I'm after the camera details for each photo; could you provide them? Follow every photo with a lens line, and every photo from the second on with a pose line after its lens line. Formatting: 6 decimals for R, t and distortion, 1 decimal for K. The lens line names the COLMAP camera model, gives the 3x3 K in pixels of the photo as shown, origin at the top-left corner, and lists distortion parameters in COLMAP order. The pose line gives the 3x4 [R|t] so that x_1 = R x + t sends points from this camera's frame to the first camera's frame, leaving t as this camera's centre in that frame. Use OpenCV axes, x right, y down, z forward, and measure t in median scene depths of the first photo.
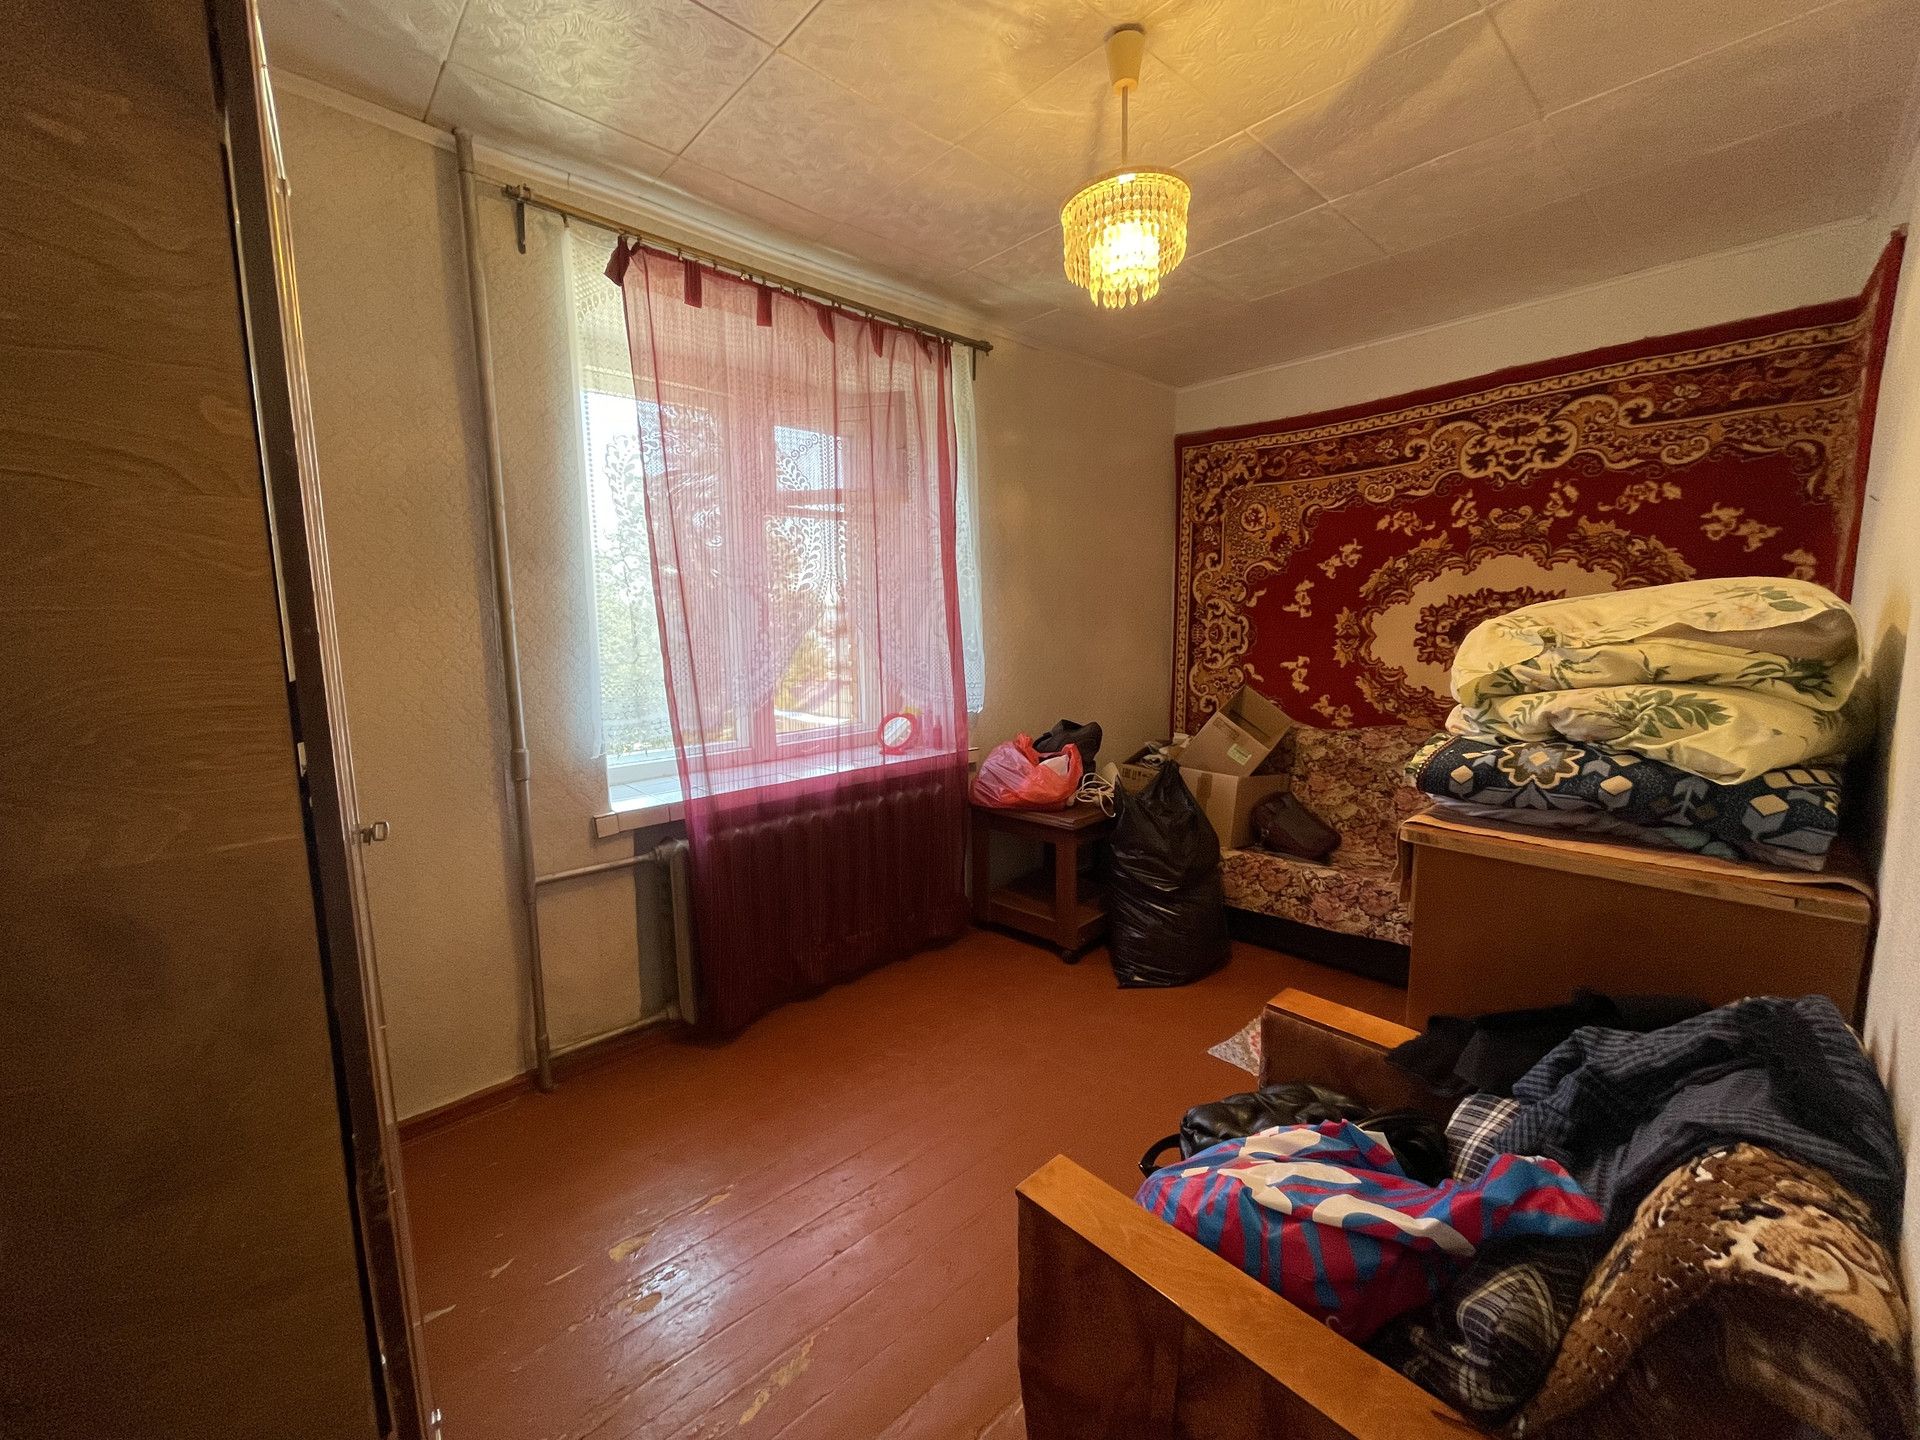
lens RADIAL K [[776.5, 0, 960.7], [0, 776.5, 722.6], [0, 0, 1]] dist [-0.003598, -0.001075]
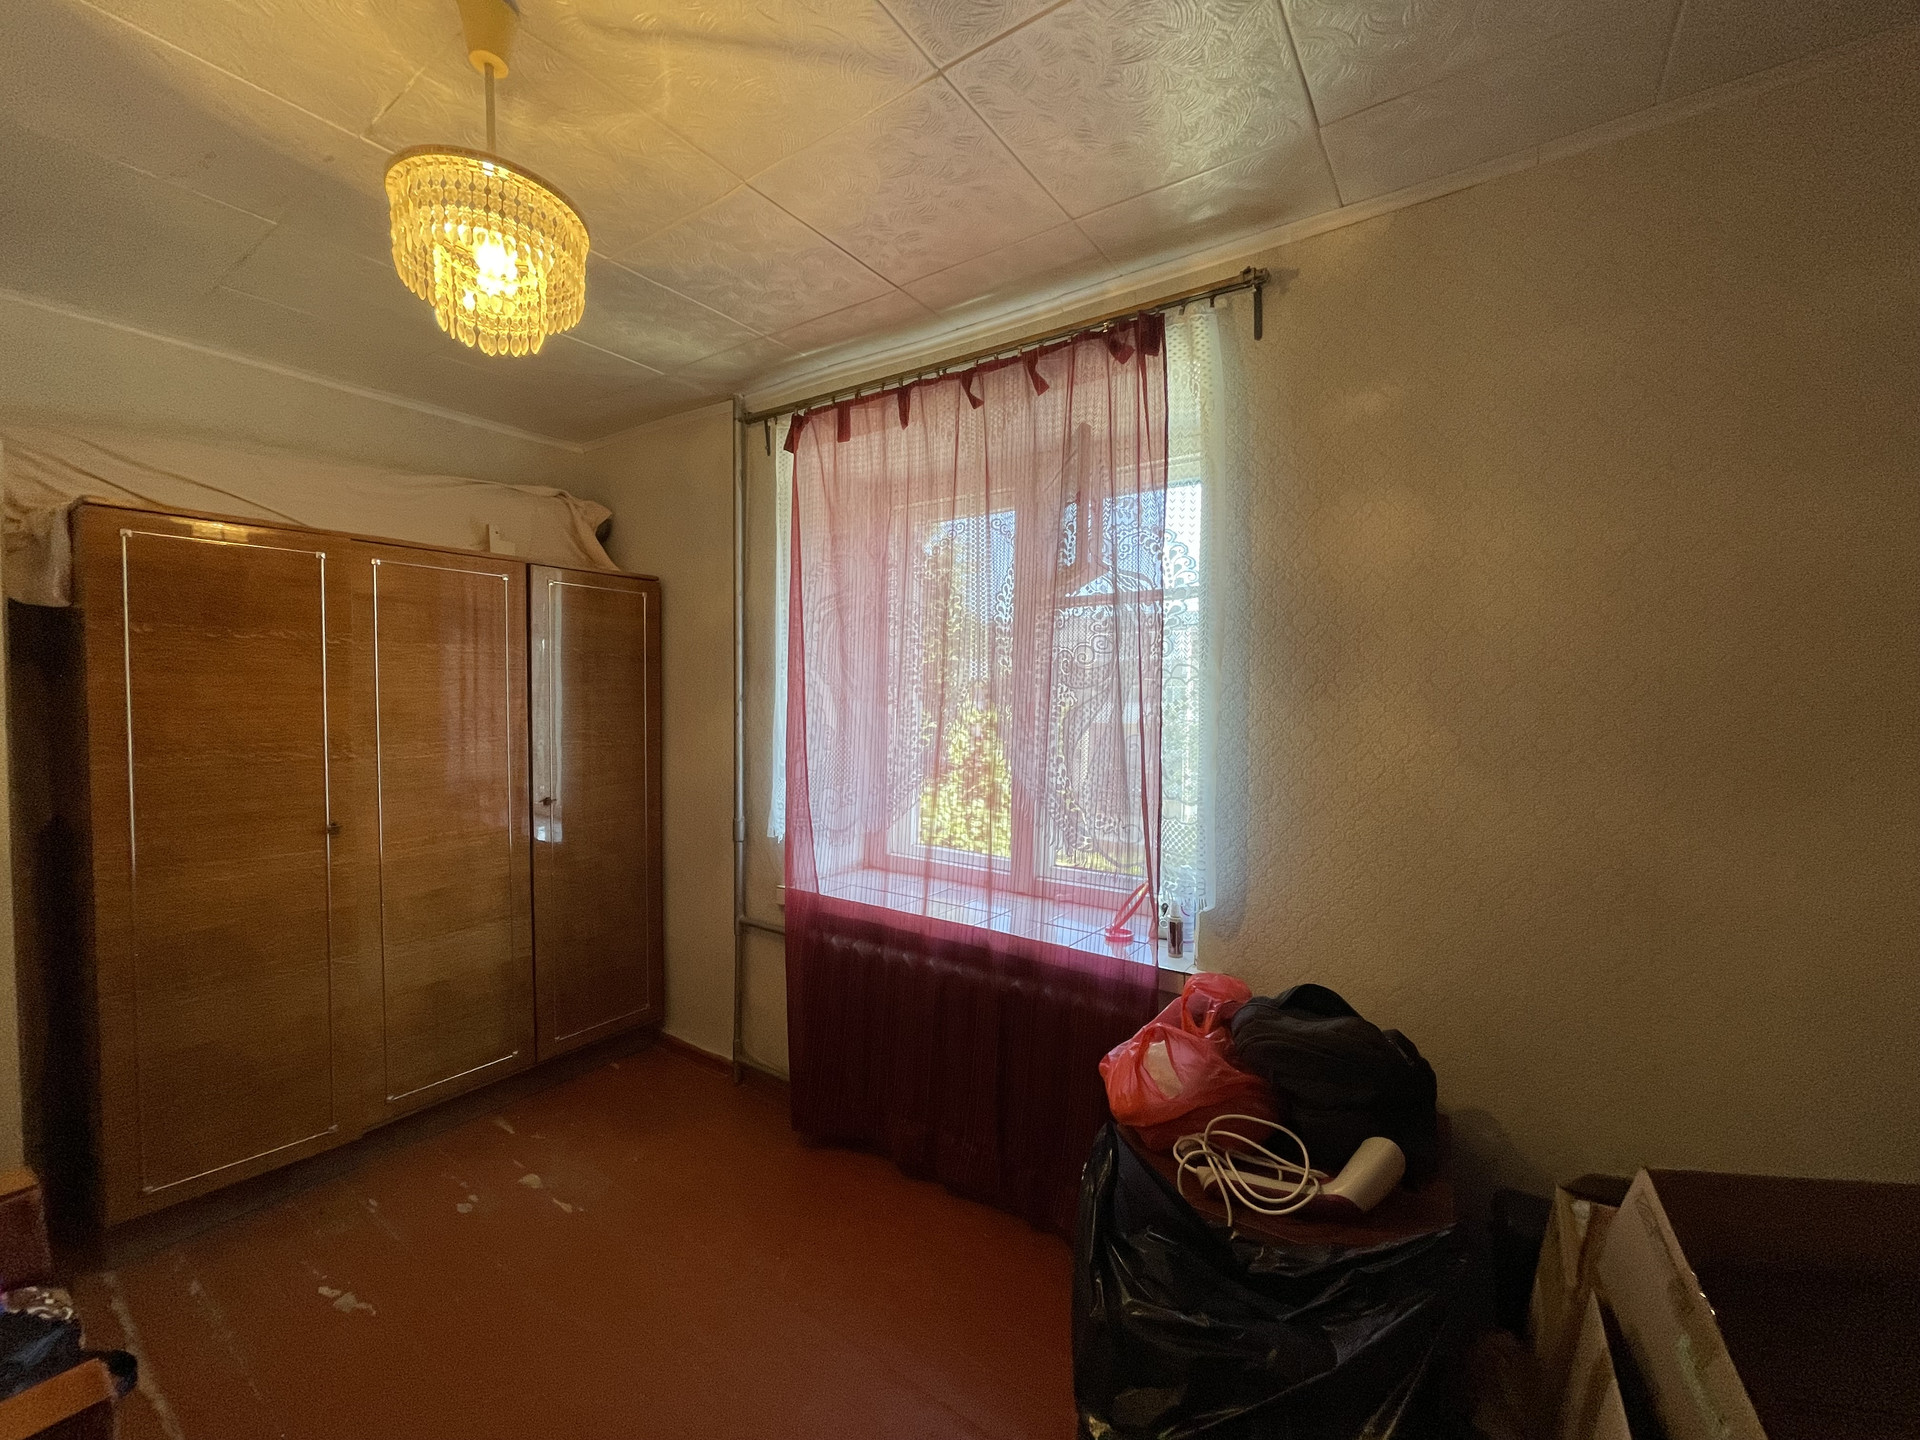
lens RADIAL K [[776.5, 0, 961.9], [0, 776.5, 724.2], [0, 0, 1]] dist [-0.003598, -0.001075]
pose [[0.251429, 0.062872, -0.965832, 0.695296], [-0.113025, 0.992968, 0.035215, -0.190724], [0.961254, 0.100309, 0.256767, 0.849456]]
